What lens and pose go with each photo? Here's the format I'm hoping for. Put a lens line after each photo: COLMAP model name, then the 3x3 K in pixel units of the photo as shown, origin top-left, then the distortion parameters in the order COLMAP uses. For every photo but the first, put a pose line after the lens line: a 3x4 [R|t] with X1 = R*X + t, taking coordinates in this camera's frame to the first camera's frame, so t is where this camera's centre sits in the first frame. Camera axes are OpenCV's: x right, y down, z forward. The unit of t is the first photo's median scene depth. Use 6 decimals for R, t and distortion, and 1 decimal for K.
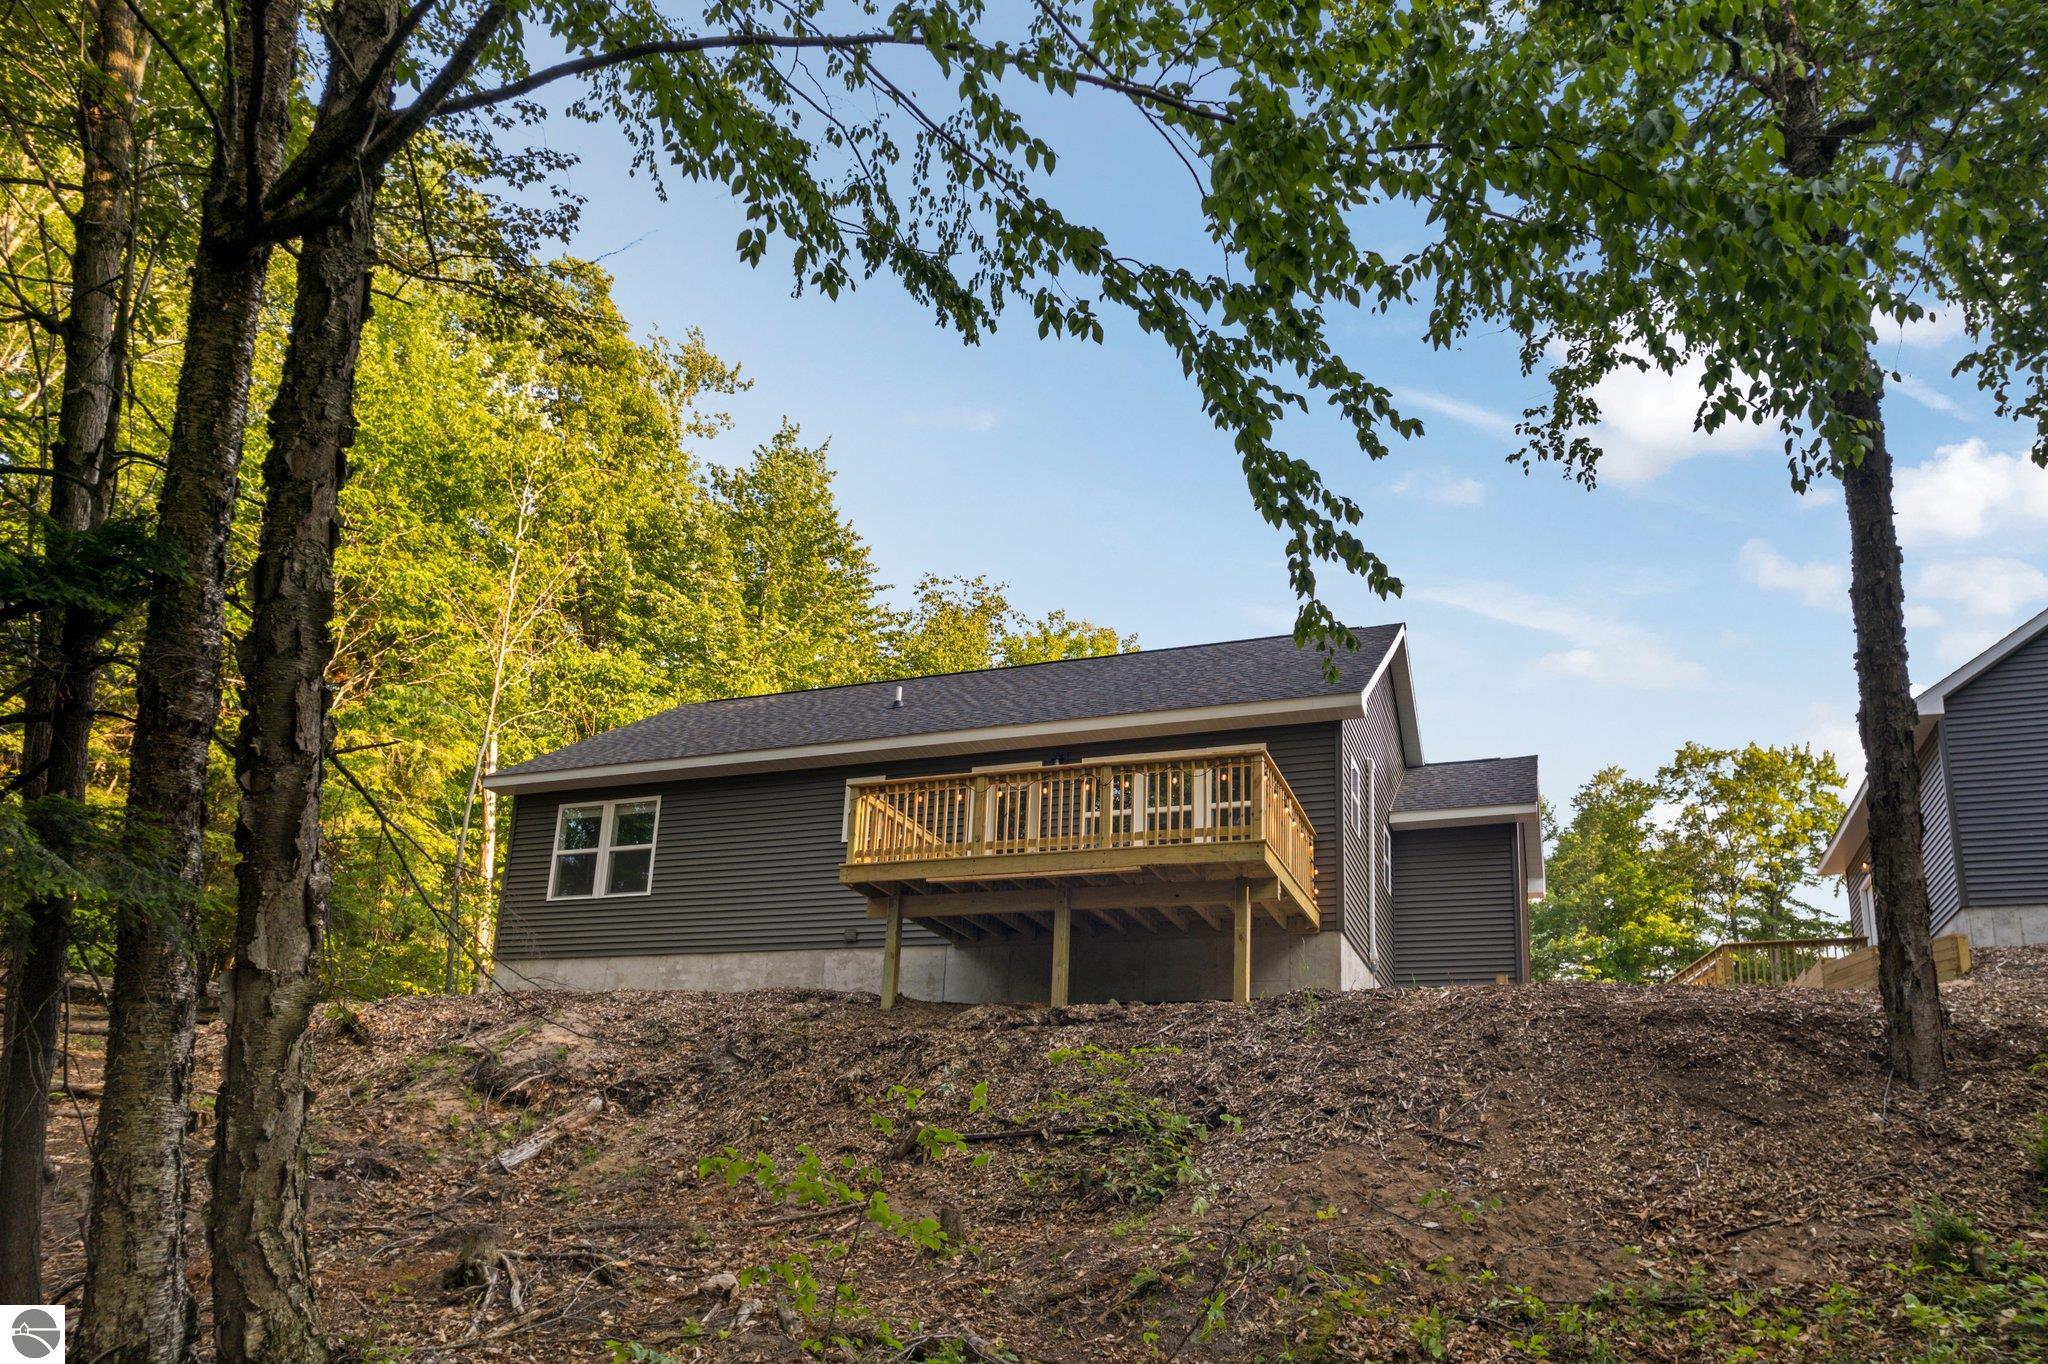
lens RADIAL K [[1389.1, 0, 1055.5], [0, 1389.1, 846.4], [0, 0, 1]] dist [-0.062473, 0.069344]
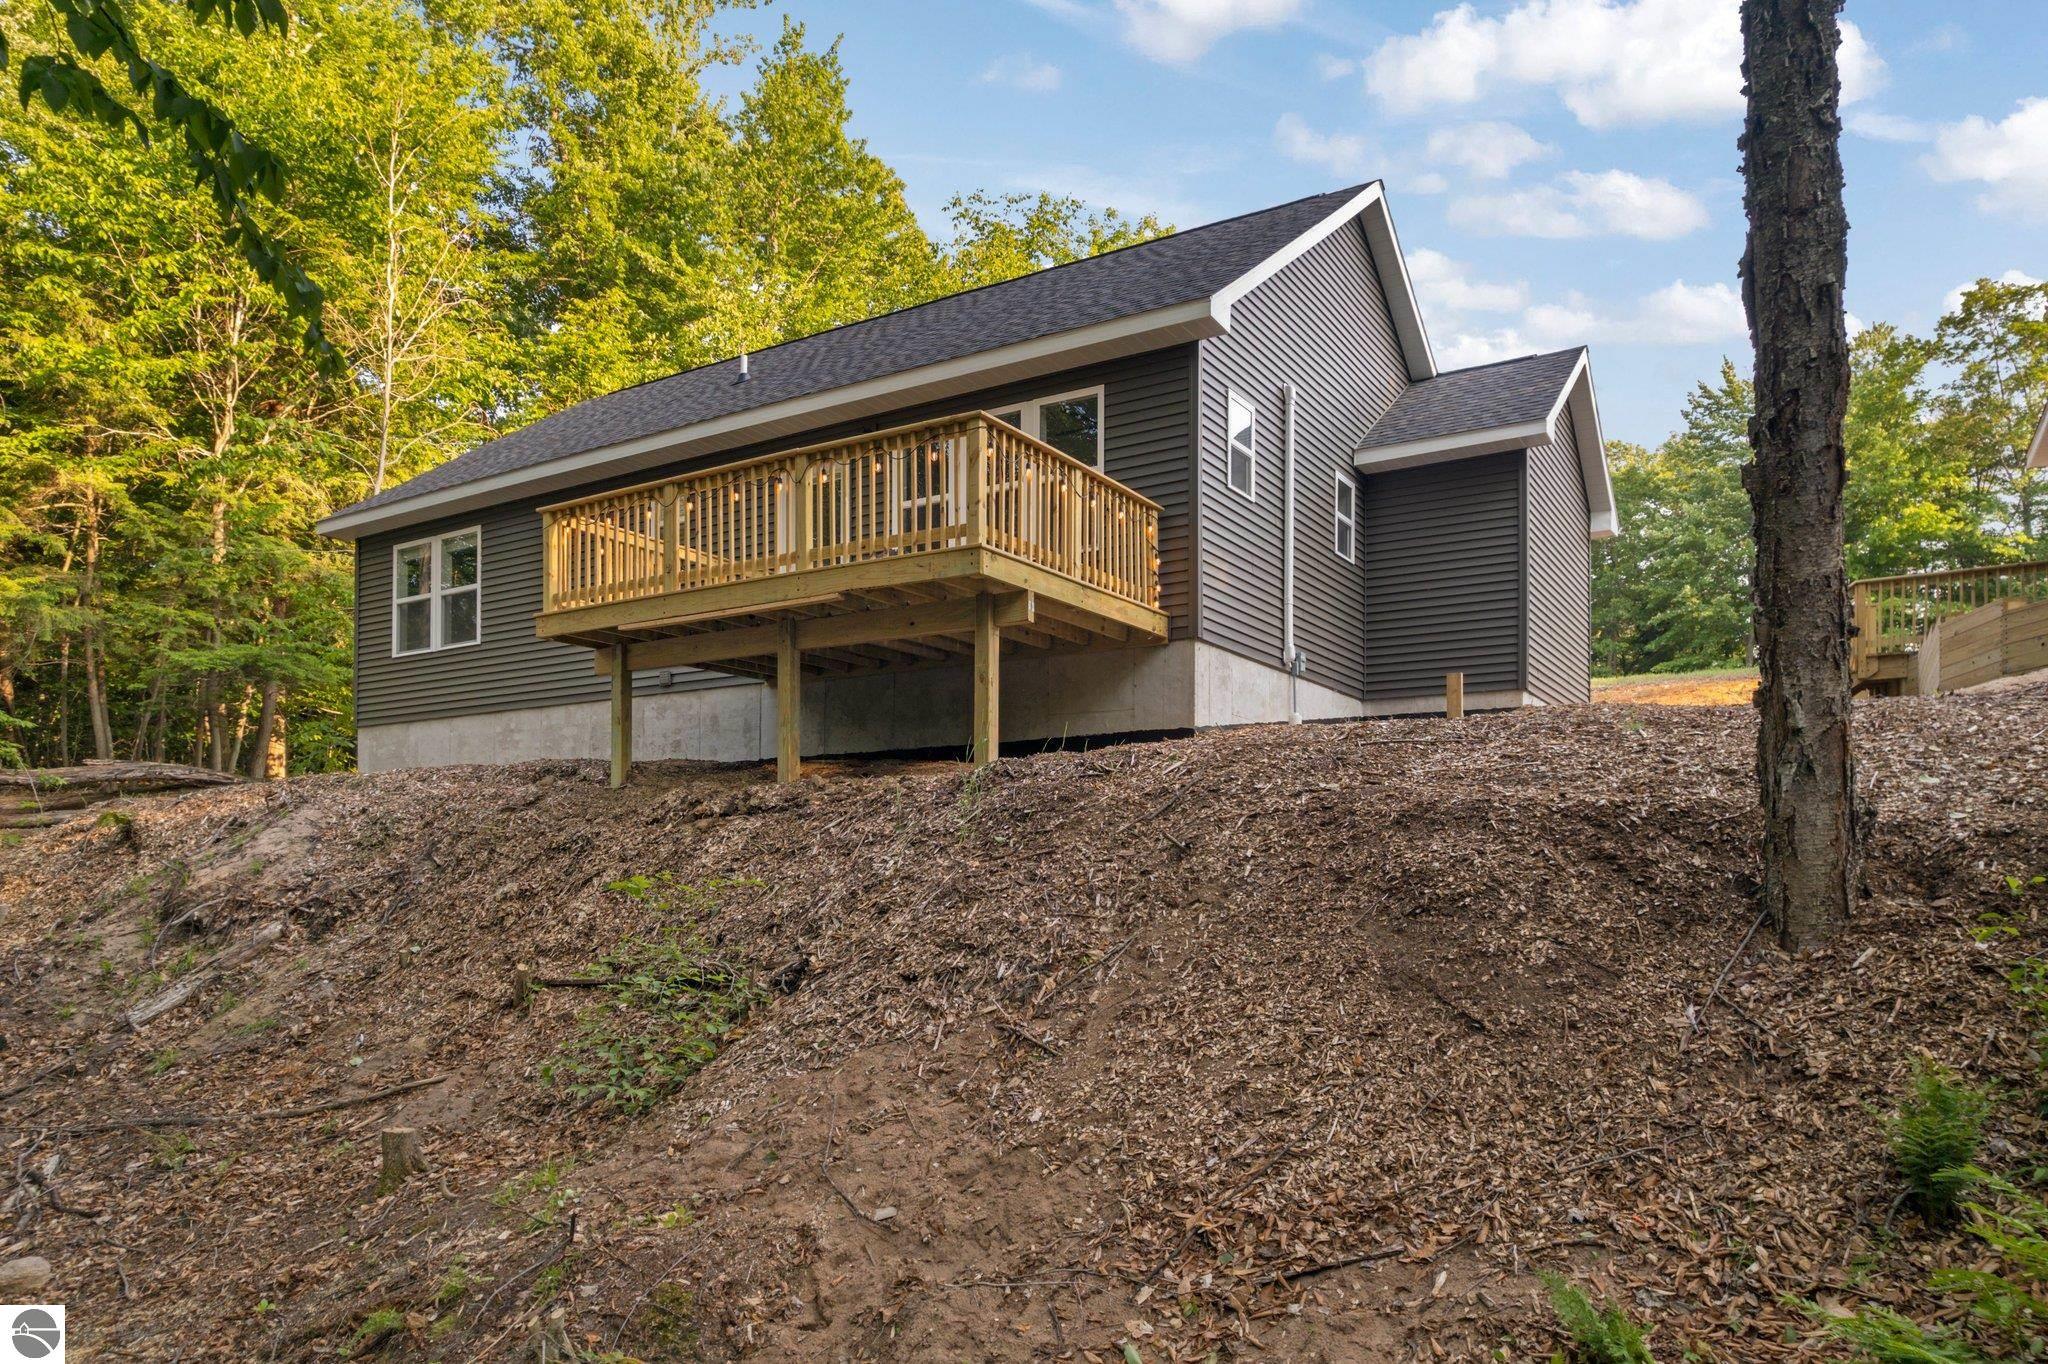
lens RADIAL K [[1371.5, 0, 1009.0], [0, 1371.5, 887.6], [0, 0, 1]] dist [-0.039265, 0.016497]
pose [[0.977477, -0.043688, -0.206471, 0.207528], [0.099779, 0.957756, 0.269718, -0.016537], [0.185966, -0.284245, 0.940543, 0.201211]]
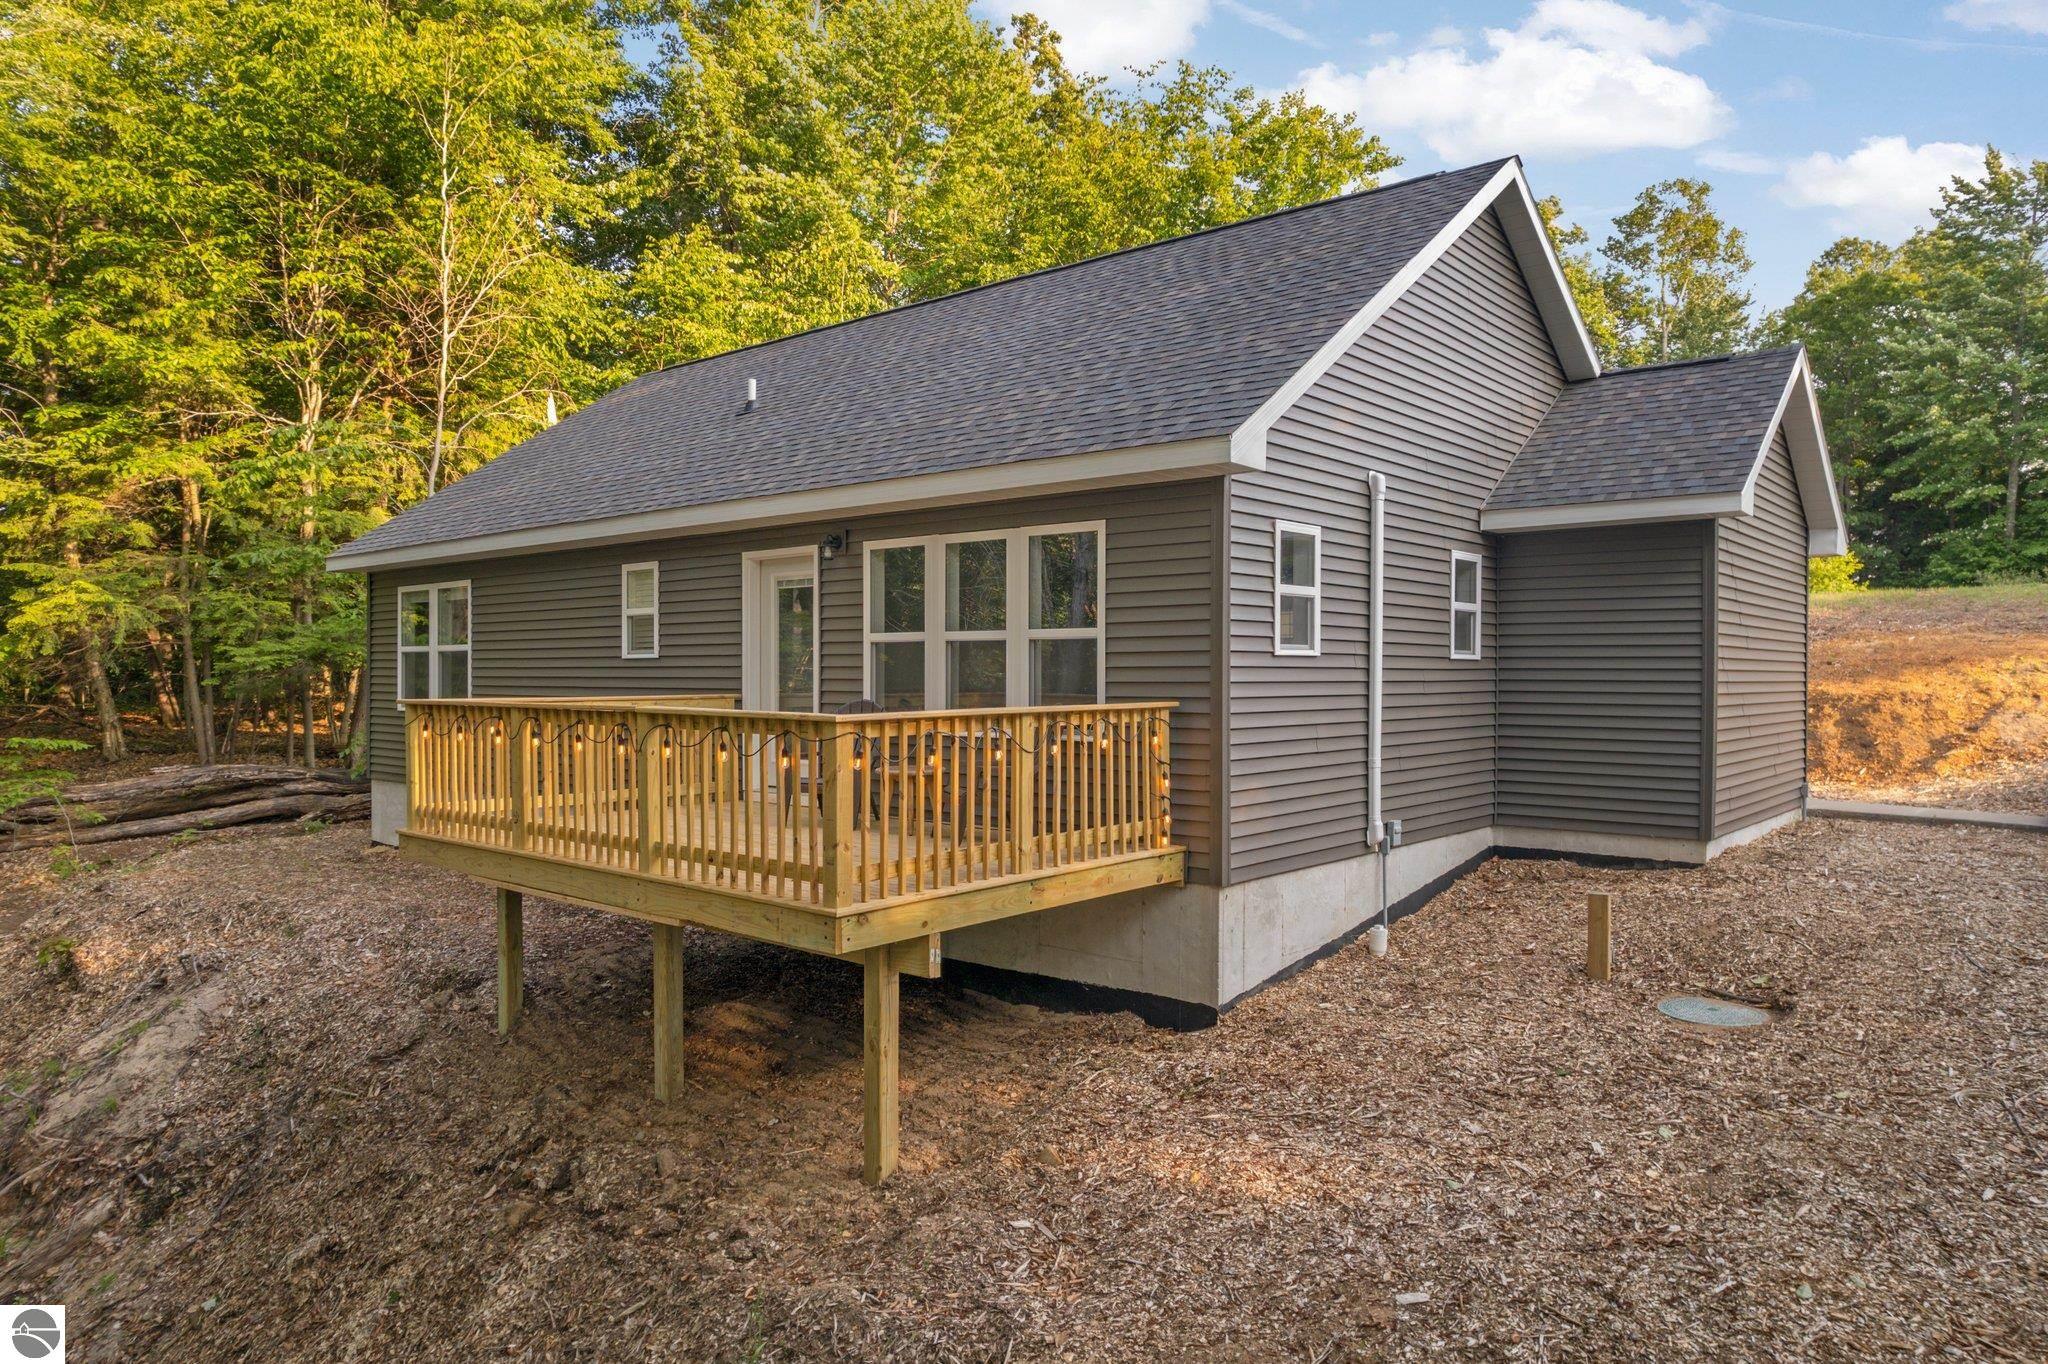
lens RADIAL K [[1320.8, 0, 1024.0], [0, 1320.8, 682.0], [0, 0, 1]] dist [-0.059255, 0.055452]
pose [[0.937191, -0.039271, -0.346600, 0.258984], [0.138408, 0.953939, 0.266164, -0.135560], [0.320183, -0.297418, 0.899458, 0.432552]]
